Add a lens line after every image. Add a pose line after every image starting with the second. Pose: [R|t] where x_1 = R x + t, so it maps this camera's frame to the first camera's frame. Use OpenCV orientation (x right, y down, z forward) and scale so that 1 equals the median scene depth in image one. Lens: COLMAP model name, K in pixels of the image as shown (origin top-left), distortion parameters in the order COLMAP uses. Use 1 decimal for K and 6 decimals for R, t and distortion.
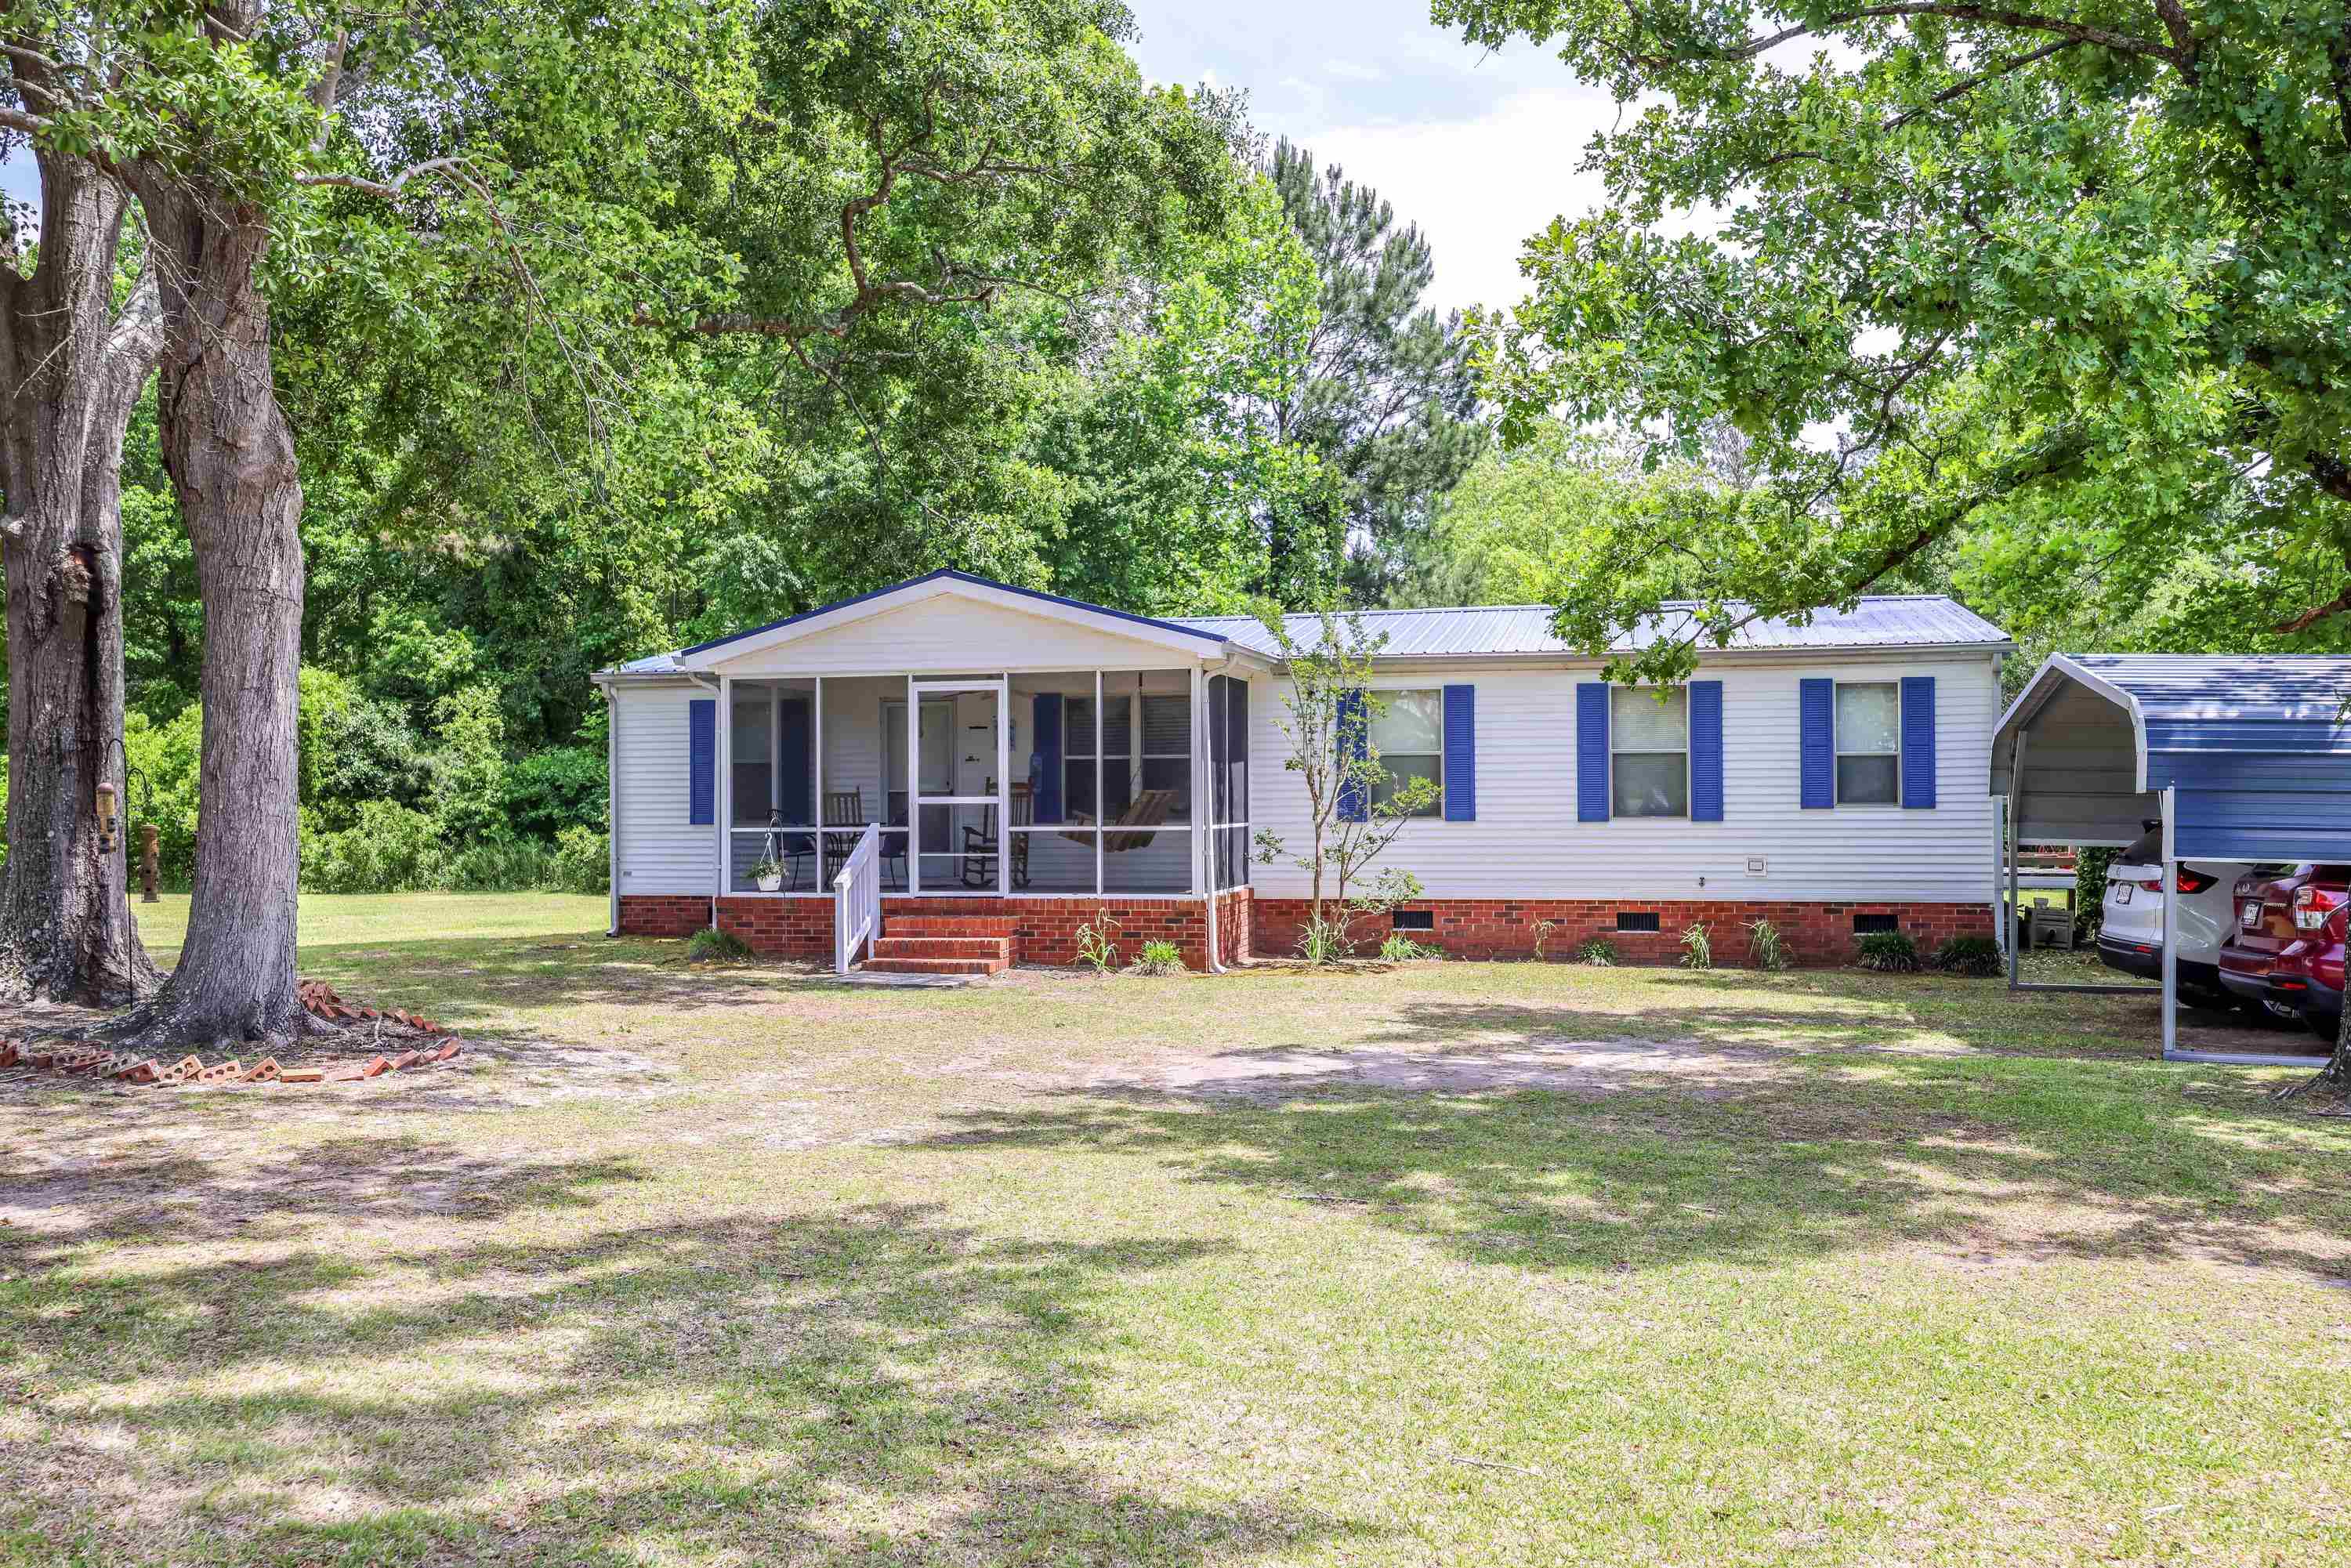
lens RADIAL K [[2017.8, 0, 1175.5], [0, 2017.8, 784.0], [0, 0, 1]] dist [0.004457, -0.000372]
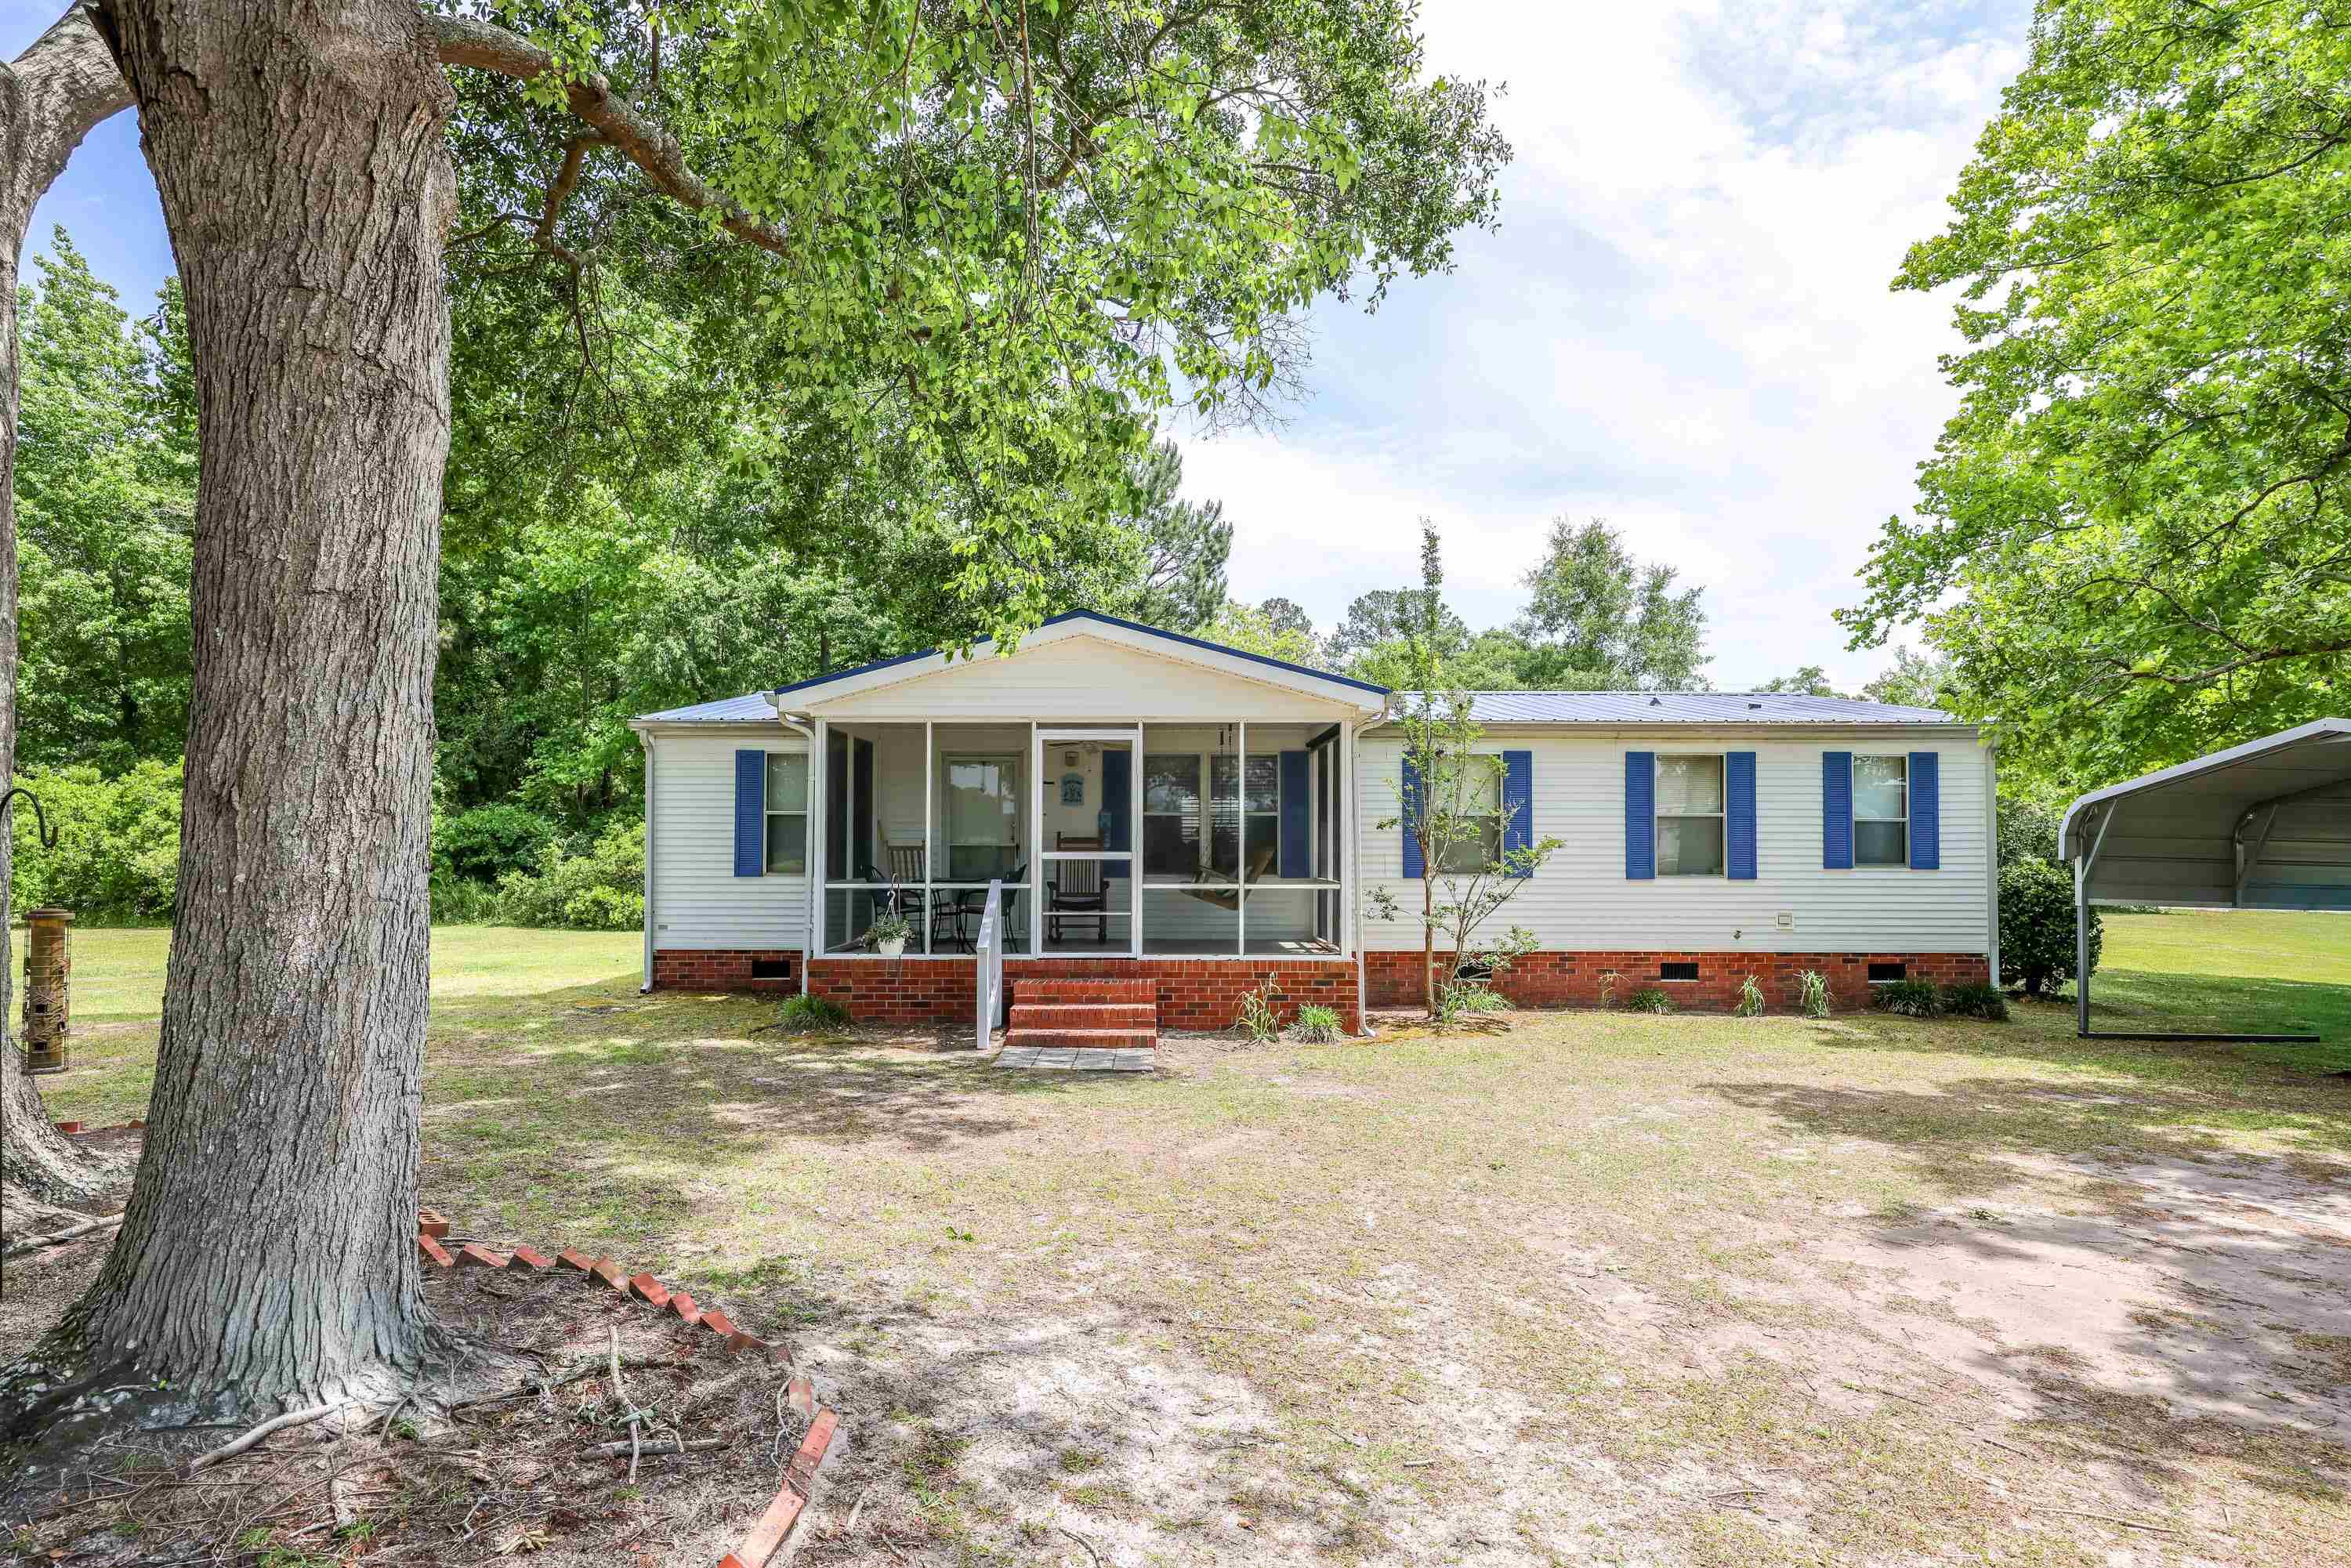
lens RADIAL K [[1275.2, 0, 1175.5], [0, 1275.2, 784.0], [0, 0, 1]] dist [-0.004955, -0.000141]
pose [[0.973199, 0.020815, 0.229020, -0.195546], [-0.010433, 0.998866, -0.046453, 0.001900], [-0.229727, 0.042818, 0.972313, 0.388734]]
